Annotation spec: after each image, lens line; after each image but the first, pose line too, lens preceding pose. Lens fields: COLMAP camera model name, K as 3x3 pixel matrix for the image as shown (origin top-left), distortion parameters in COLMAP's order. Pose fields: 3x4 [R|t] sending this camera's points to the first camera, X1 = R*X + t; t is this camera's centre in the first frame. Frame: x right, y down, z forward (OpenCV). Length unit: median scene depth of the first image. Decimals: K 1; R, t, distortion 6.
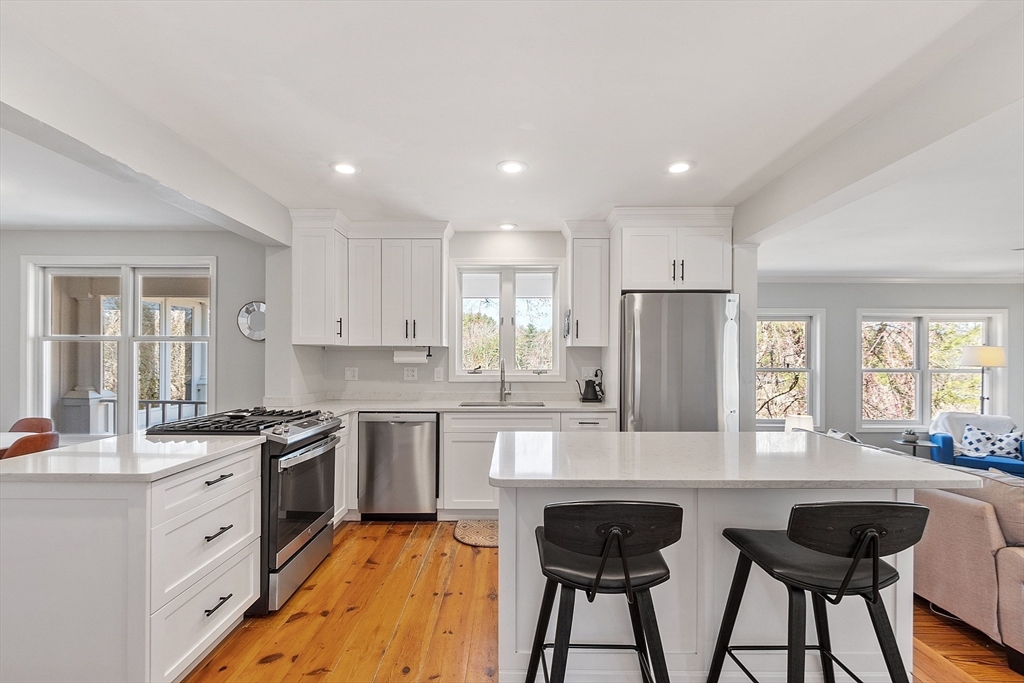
lens RADIAL K [[452.4, 0, 511.2], [0, 452.4, 355.5], [0, 0, 1]] dist [-0.000801, -0.000103]
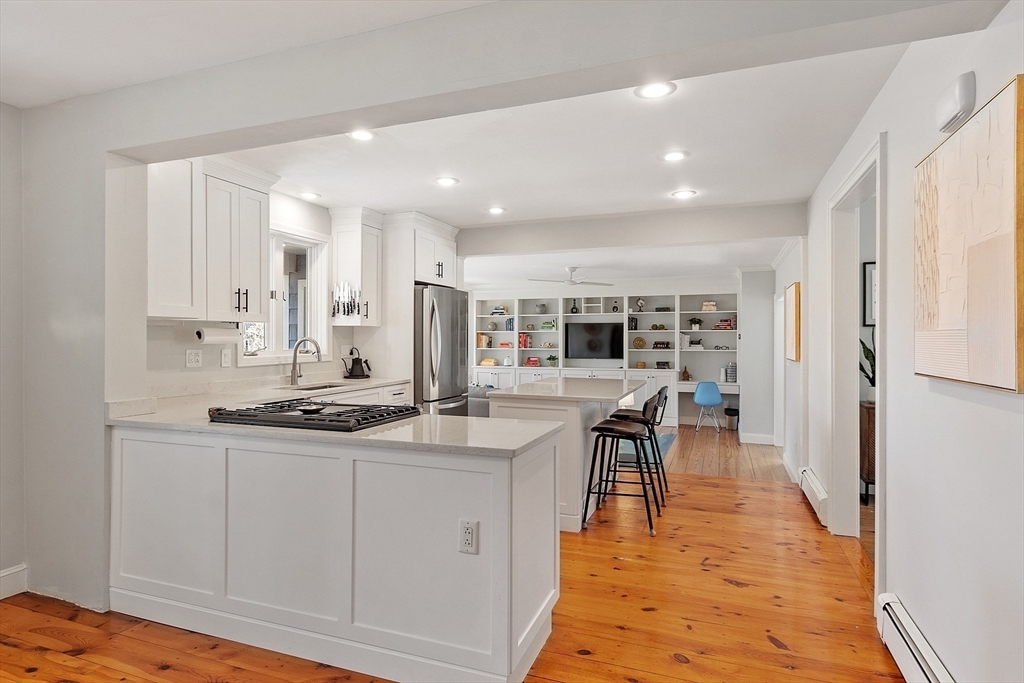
lens RADIAL K [[551.4, 0, 512.0], [0, 551.4, 341.5], [0, 0, 1]] dist [-0.001914, -0.000634]
pose [[0.347755, -0.007234, 0.937558, -0.921237], [-0.003292, 0.999955, 0.008937, 0.003462], [-0.937580, -0.006194, 0.347715, 0.215366]]
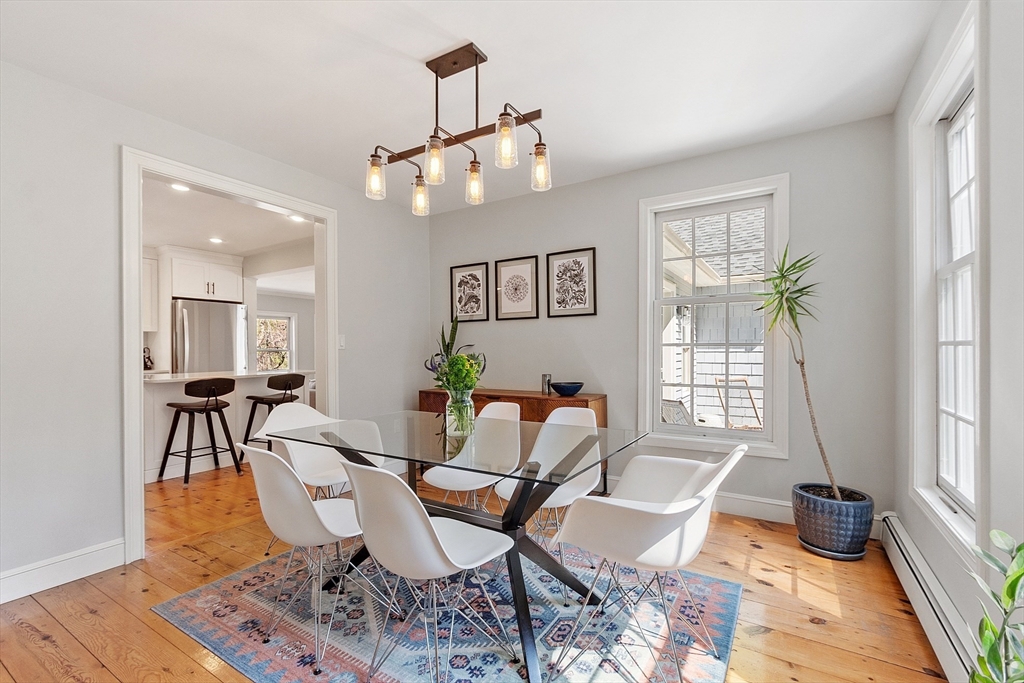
lens RADIAL K [[452.4, 0, 511.2], [0, 452.4, 355.5], [0, 0, 1]] dist [-0.000801, -0.000103]
pose [[0.529824, -0.017586, 0.847925, -0.426283], [0.006477, 0.999840, 0.016690, 0.040929], [-0.848083, -0.003351, 0.529853, -0.771964]]
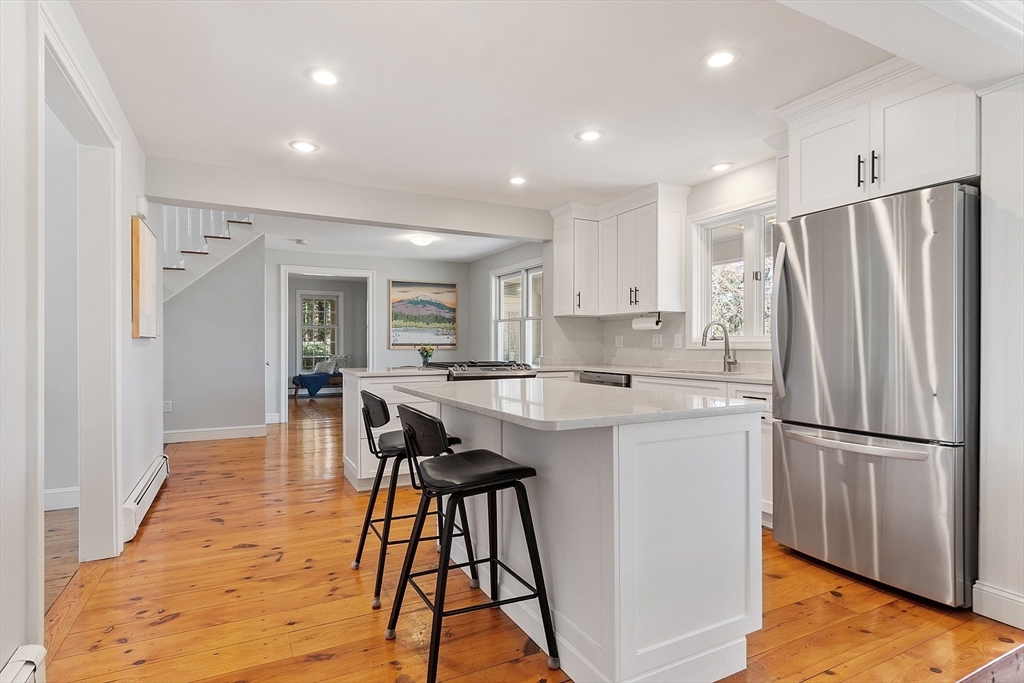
lens RADIAL K [[532.1, 0, 509.2], [0, 532.1, 346.1], [0, 0, 1]] dist [0.000477, 0.000142]
pose [[0.459498, 0.000098, -0.888179, 0.702098], [0.004518, 0.999987, 0.002447, 0.049797], [0.888167, -0.005137, 0.459491, 0.176236]]
